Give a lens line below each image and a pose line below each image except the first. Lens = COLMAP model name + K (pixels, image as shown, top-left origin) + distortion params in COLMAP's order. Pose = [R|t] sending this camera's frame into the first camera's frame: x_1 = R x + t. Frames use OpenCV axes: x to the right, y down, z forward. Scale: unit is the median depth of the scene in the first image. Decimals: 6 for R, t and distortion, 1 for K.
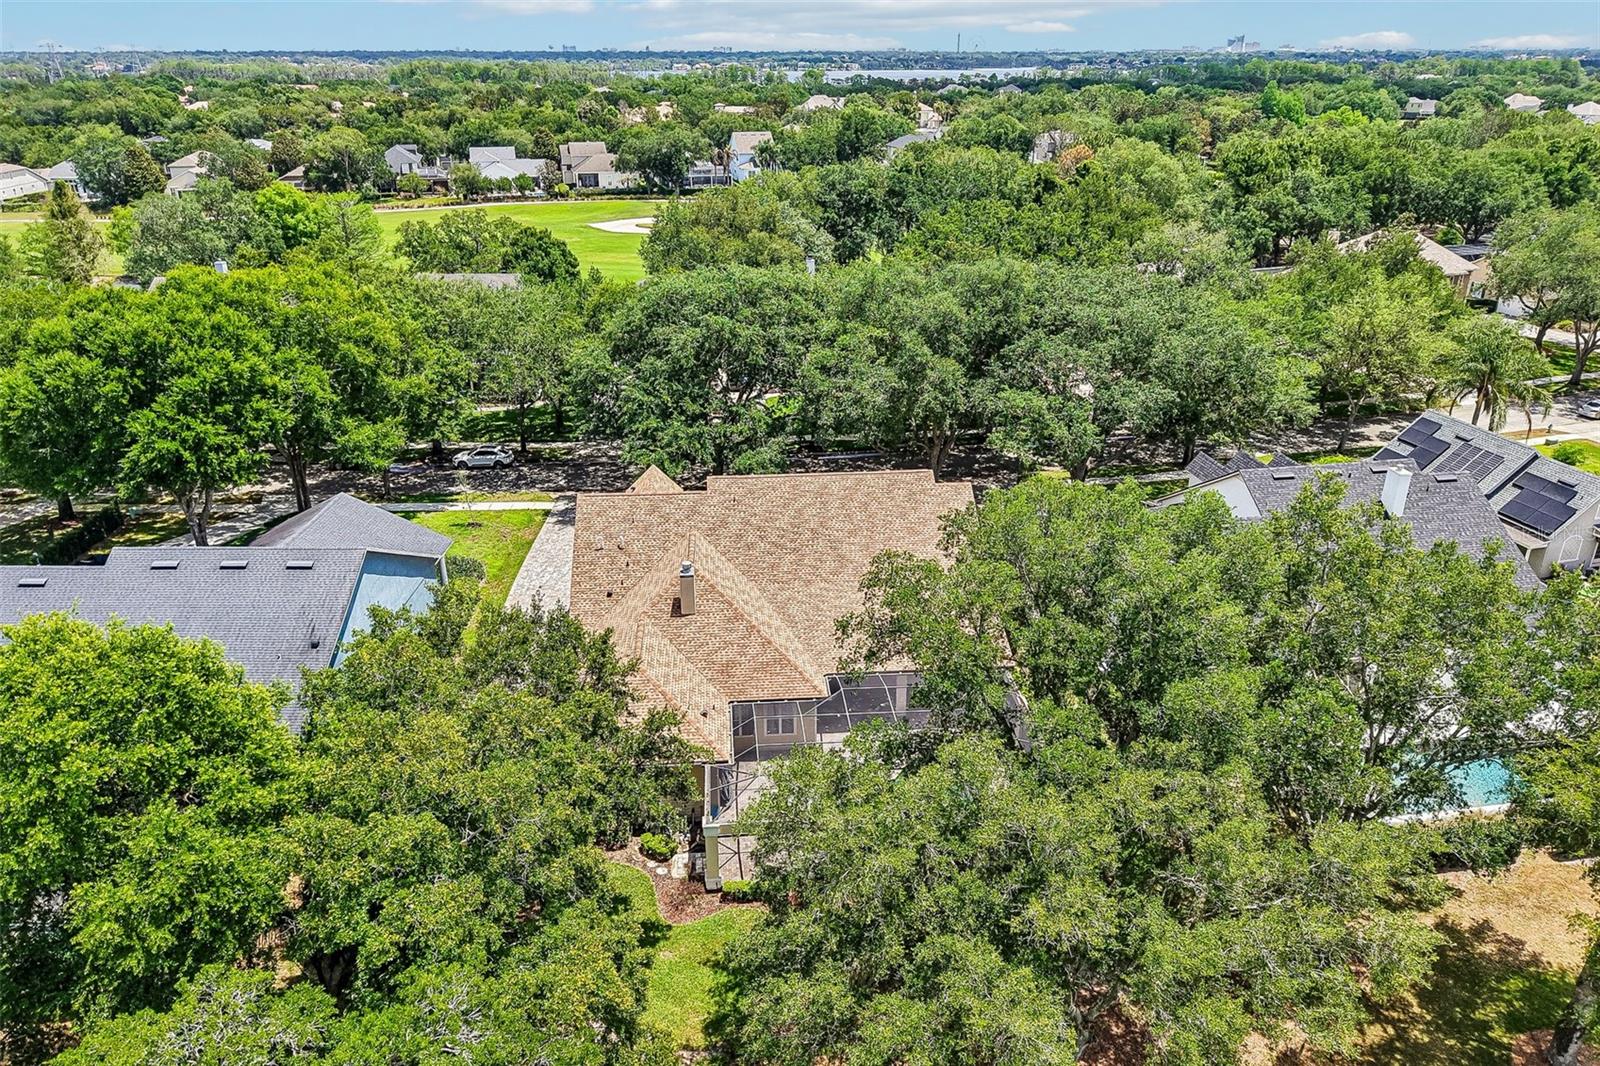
lens RADIAL K [[1106.4, 0, 797.0], [0, 1106.4, 525.2], [0, 0, 1]] dist [0.045938, -0.055094]
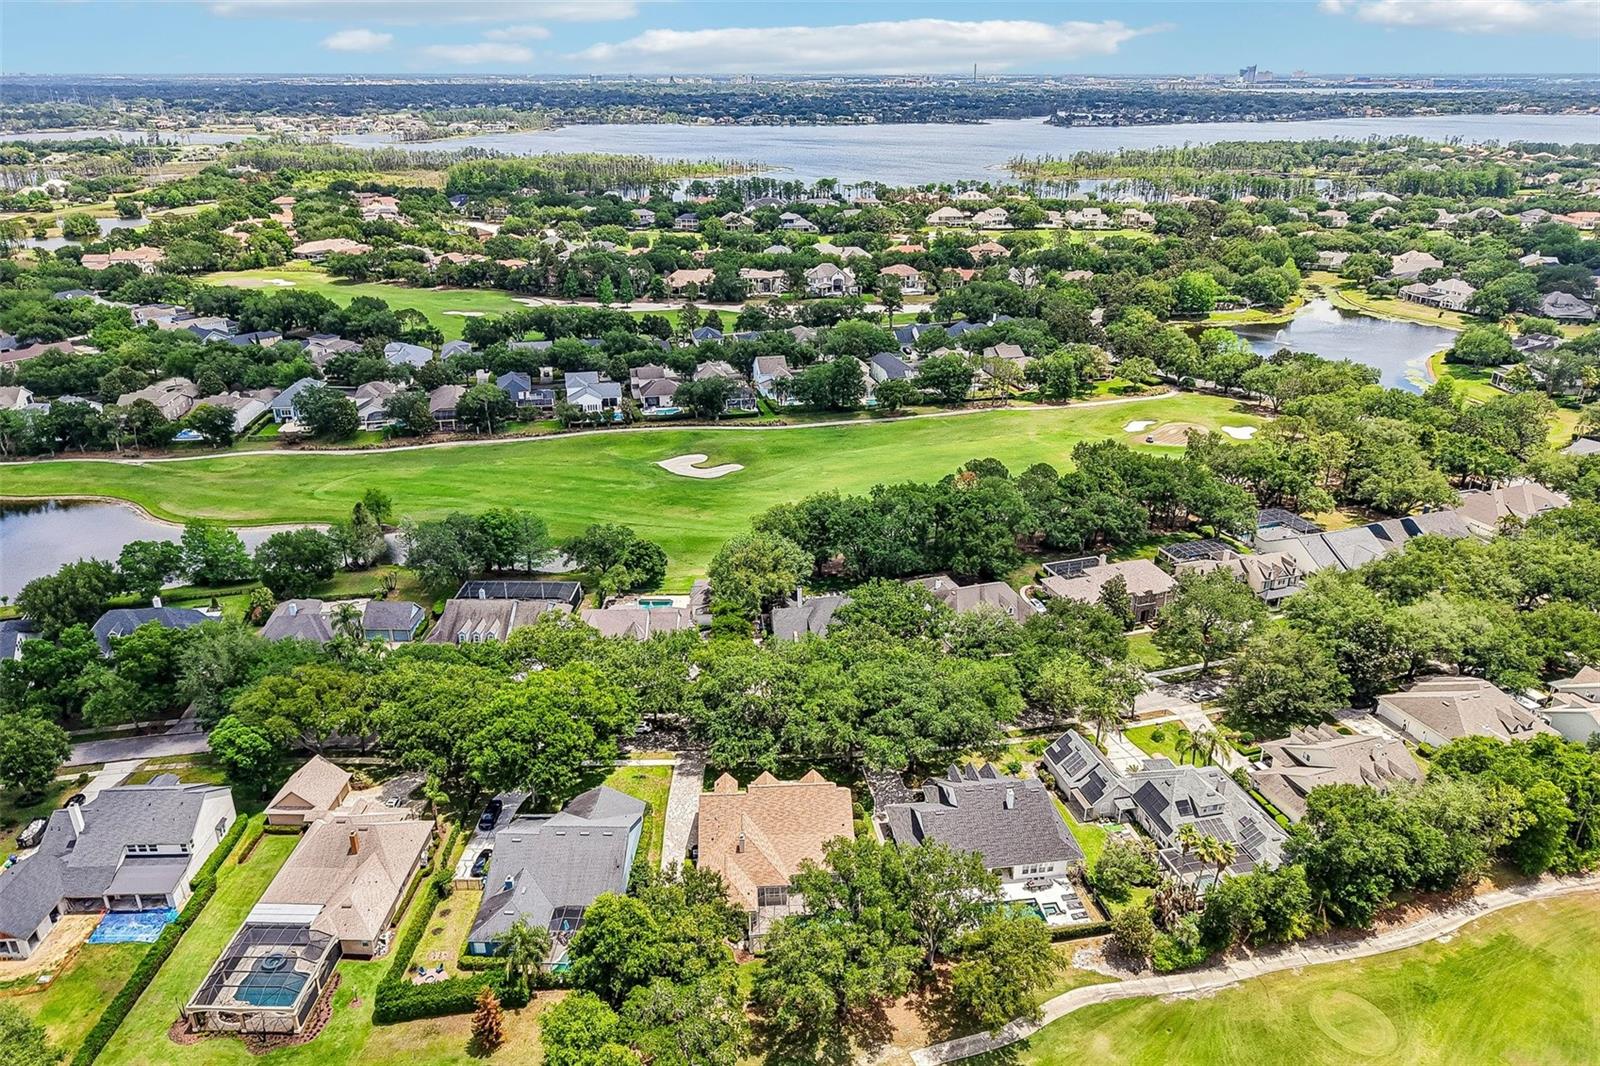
lens RADIAL K [[1106.4, 0, 797.0], [0, 1106.4, 525.2], [0, 0, 1]] dist [0.045938, -0.055094]
pose [[0.999818, 0.007075, -0.017703, 0.076372], [-0.007171, 0.999960, -0.005369, -0.656924], [0.017665, 0.005495, 0.999829, -1.633643]]
